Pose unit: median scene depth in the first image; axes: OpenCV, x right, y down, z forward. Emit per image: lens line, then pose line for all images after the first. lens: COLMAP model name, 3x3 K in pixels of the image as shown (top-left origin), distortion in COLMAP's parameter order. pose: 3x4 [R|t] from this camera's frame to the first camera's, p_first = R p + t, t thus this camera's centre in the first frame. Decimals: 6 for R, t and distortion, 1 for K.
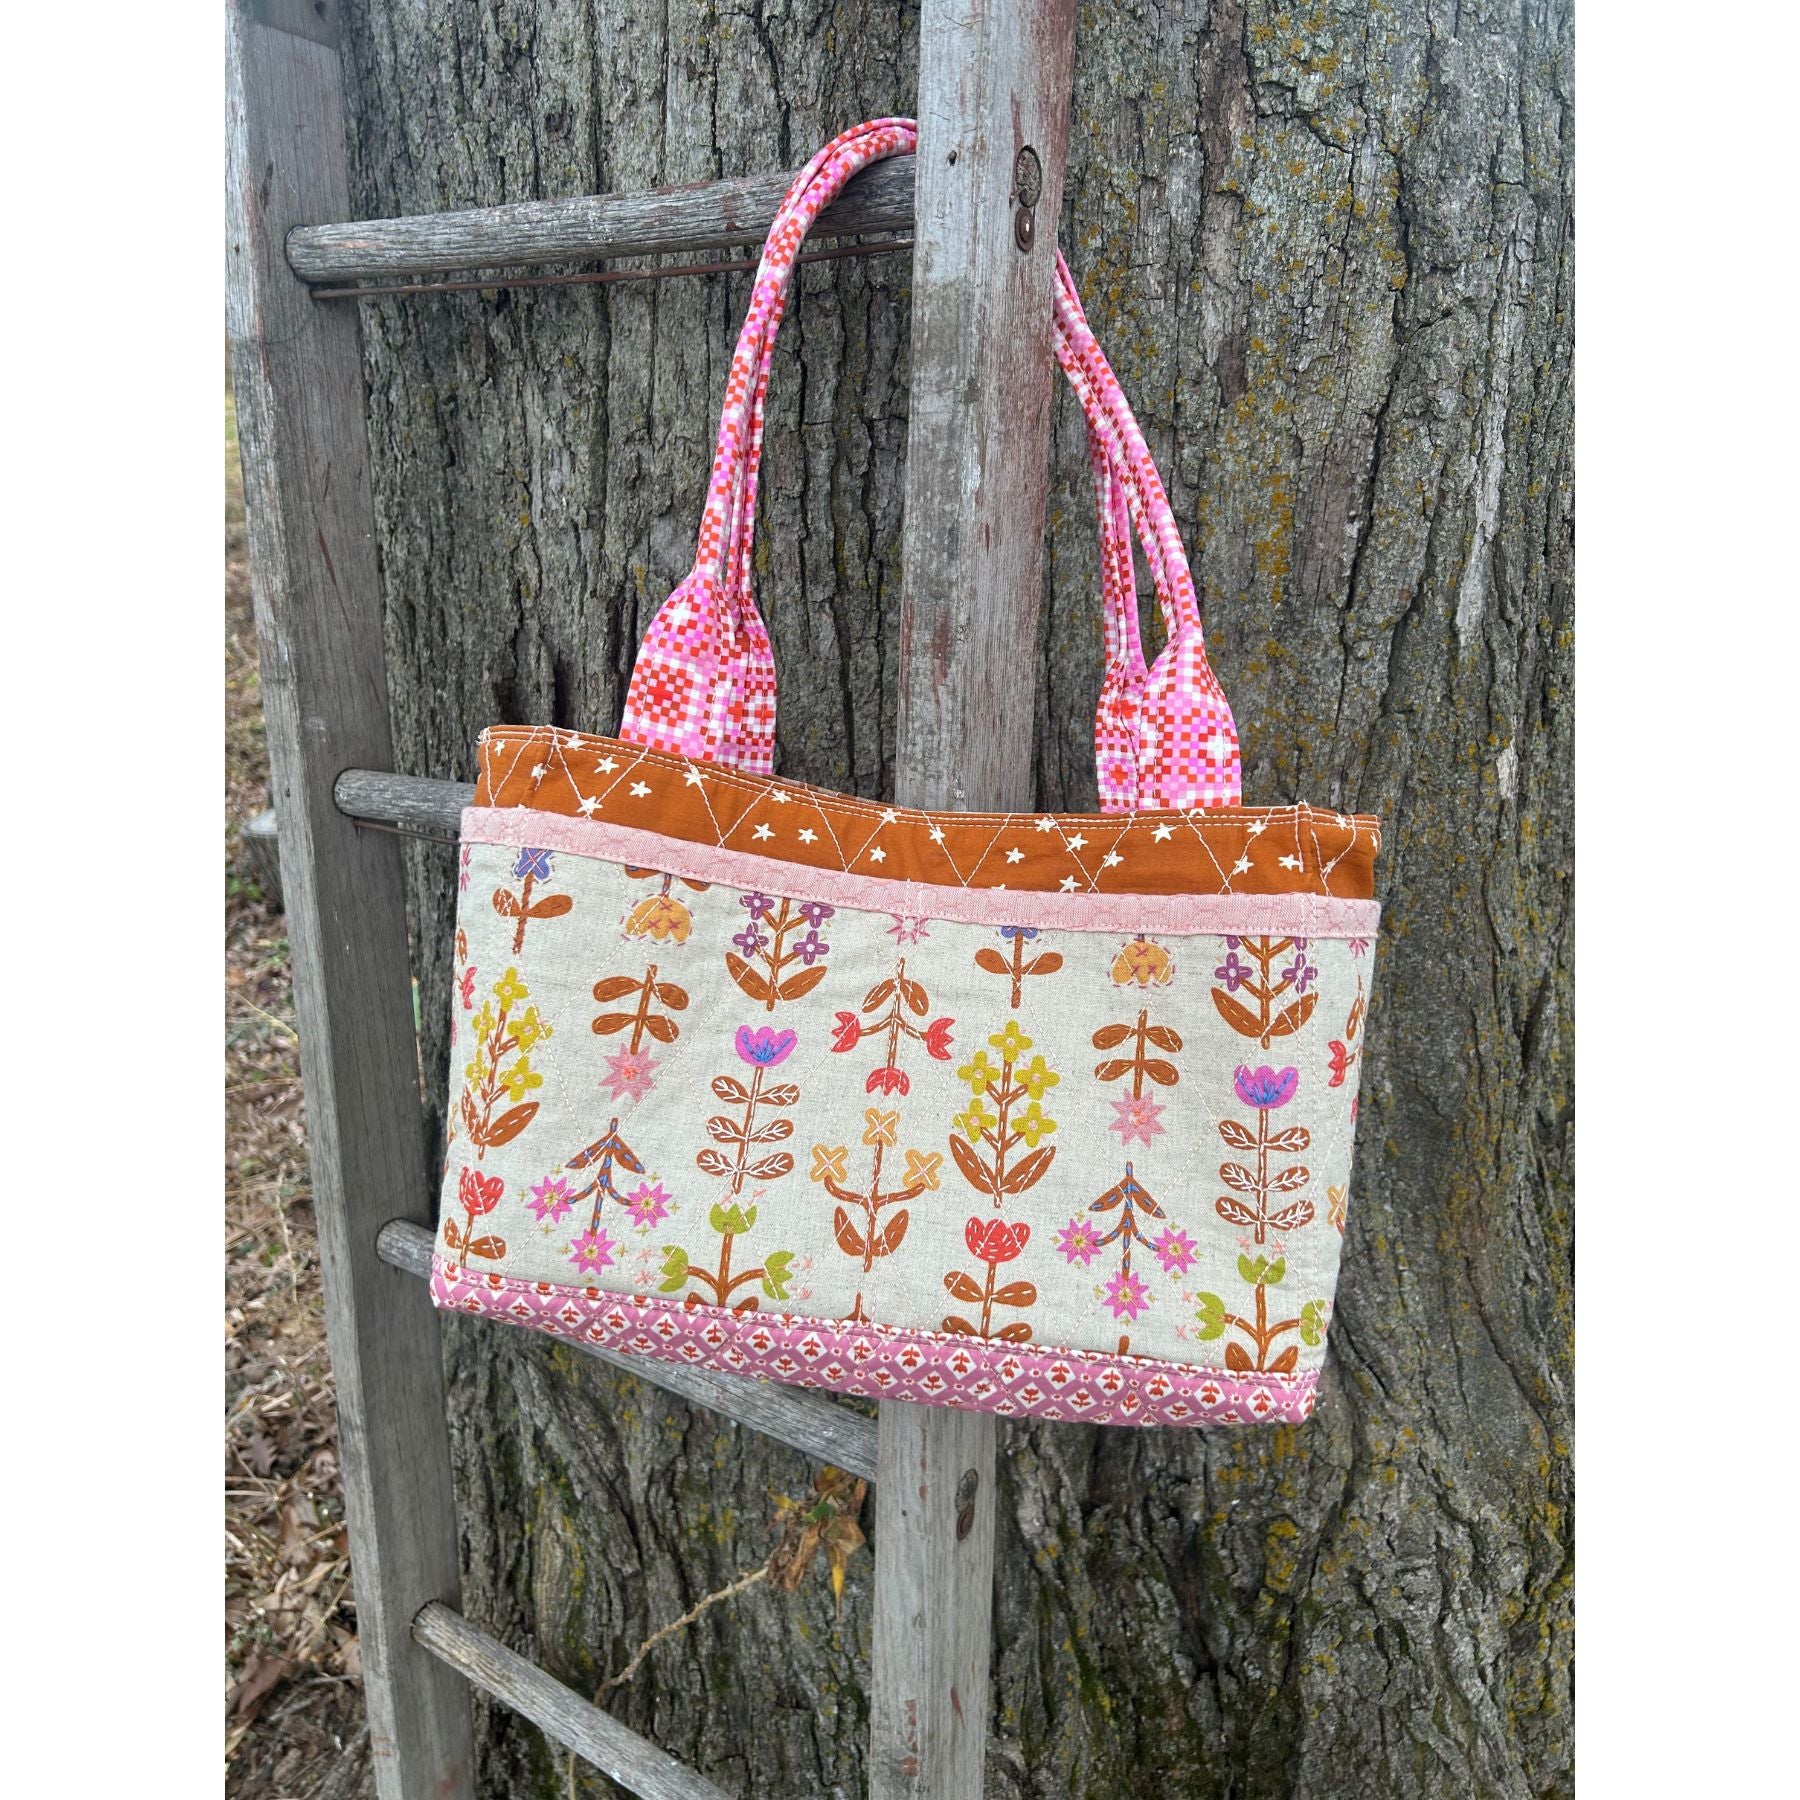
lens RADIAL K [[1324.8, 0, 900.0], [0, 1324.8, 900.0], [0, 0, 1]] dist [0.091000, -0.003736]
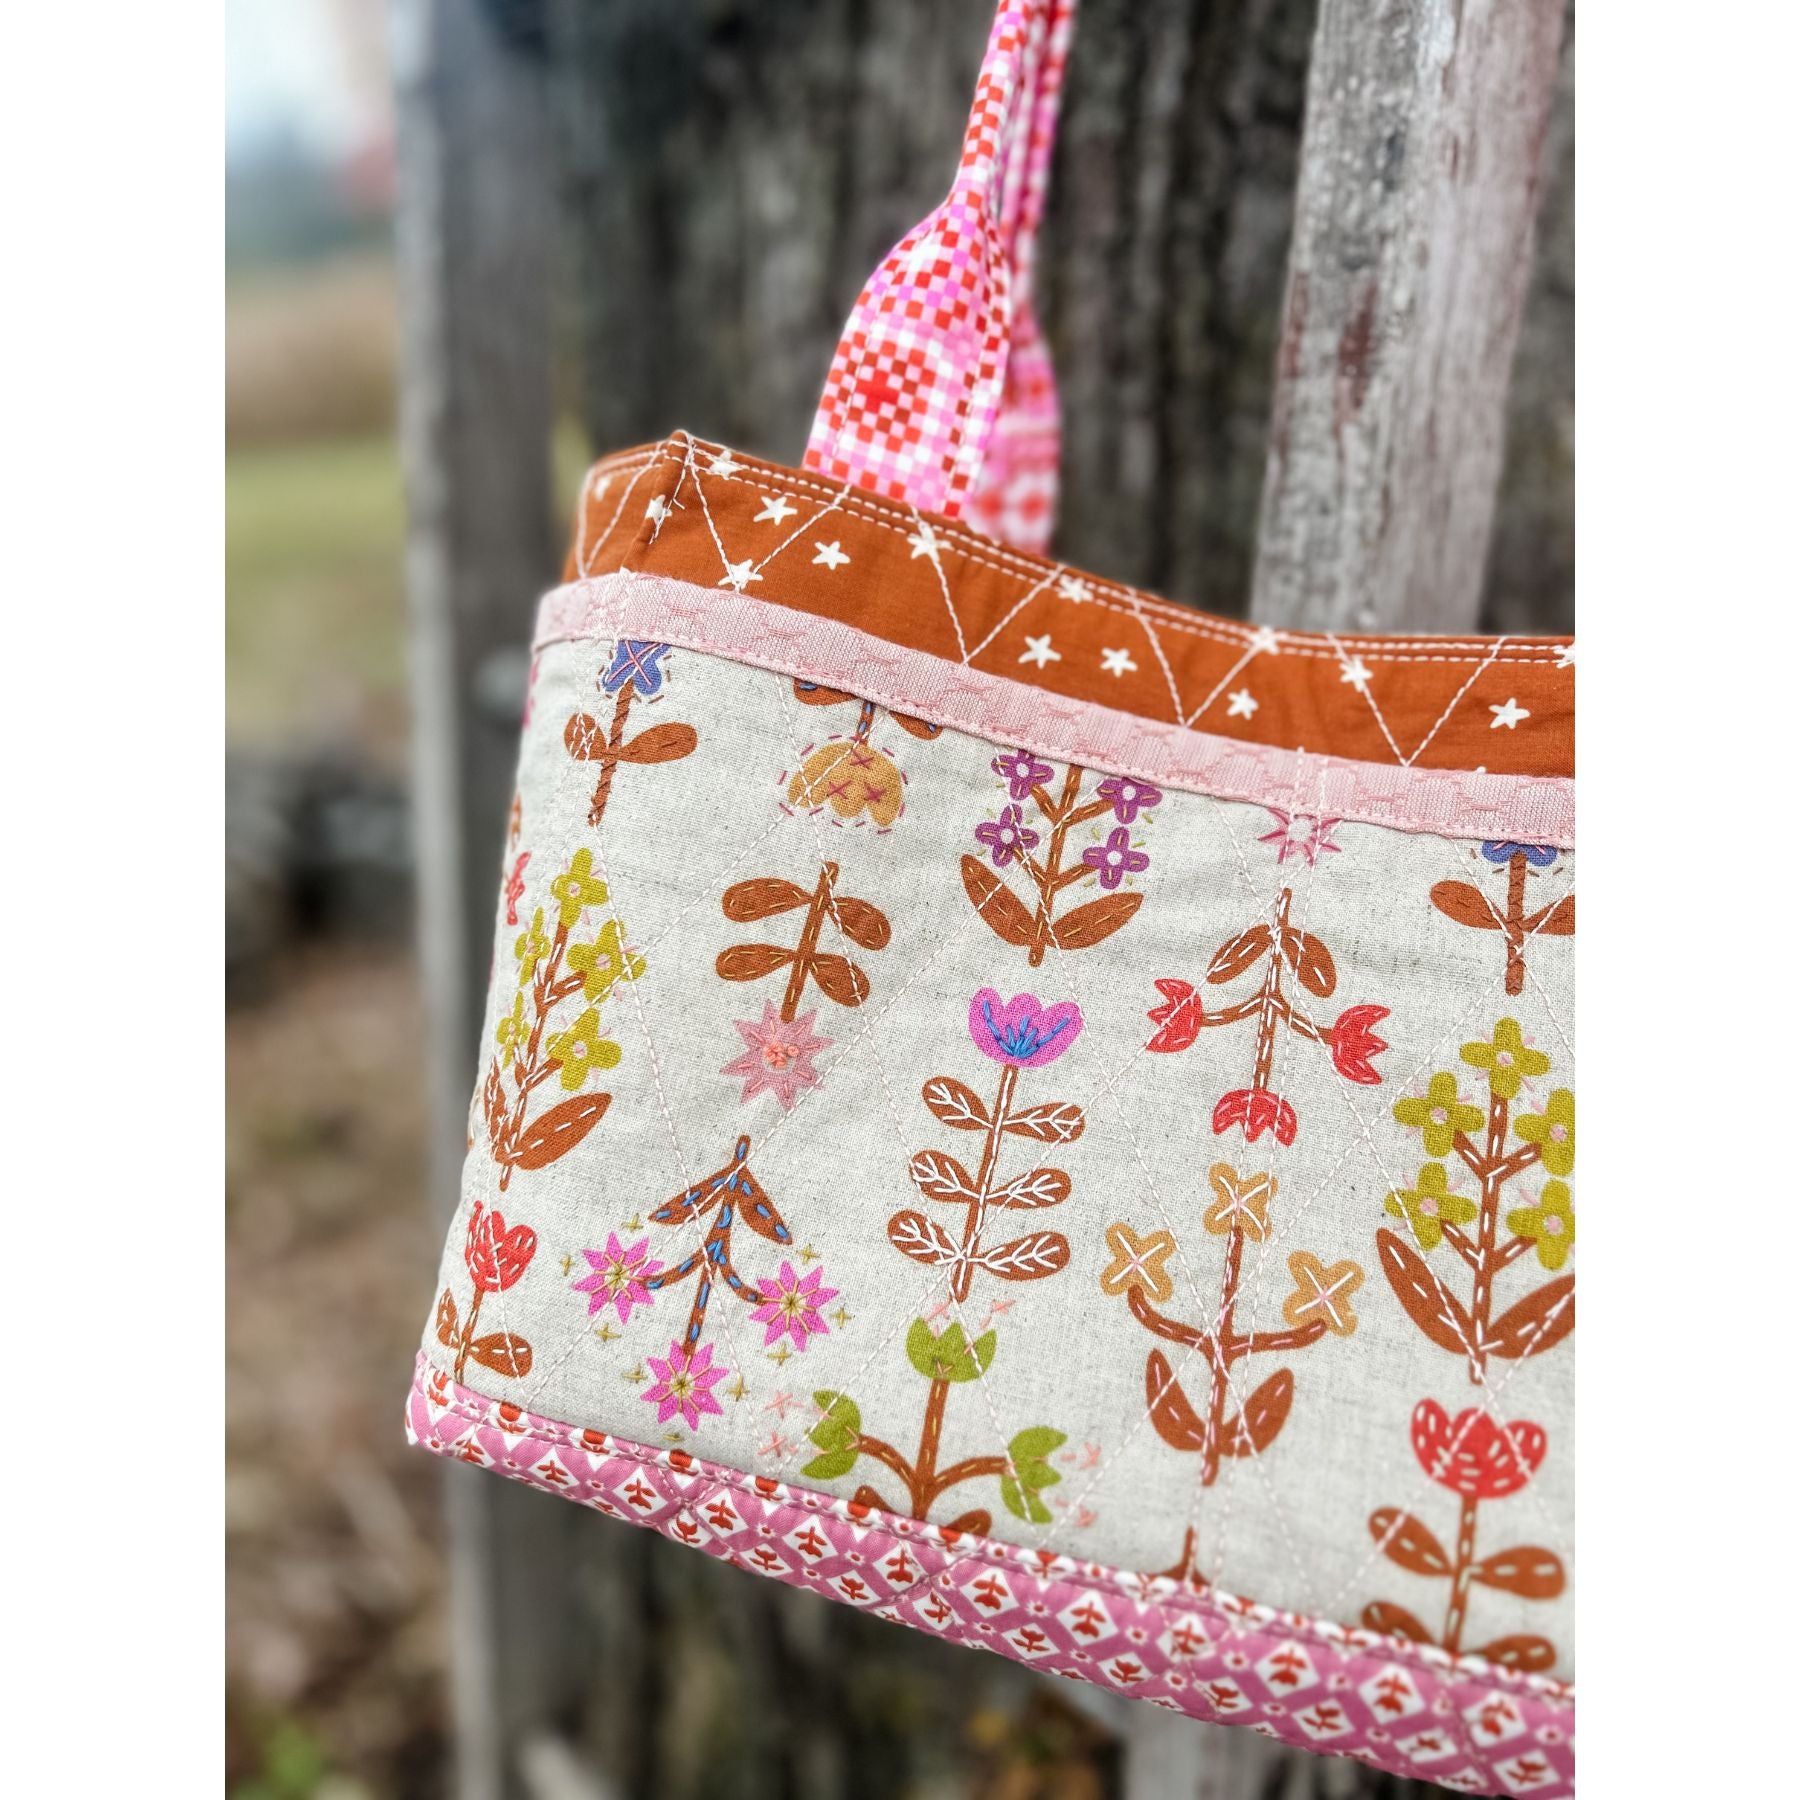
lens RADIAL K [[1327.8, 0, 900.0], [0, 1327.8, 900.0], [0, 0, 1]] dist [0.069706, -0.104819]
pose [[0.990392, 0.064428, -0.122360, -0.090044], [-0.069186, 0.996988, -0.035041, 0.081422], [0.119734, 0.043170, 0.991867, 0.461333]]
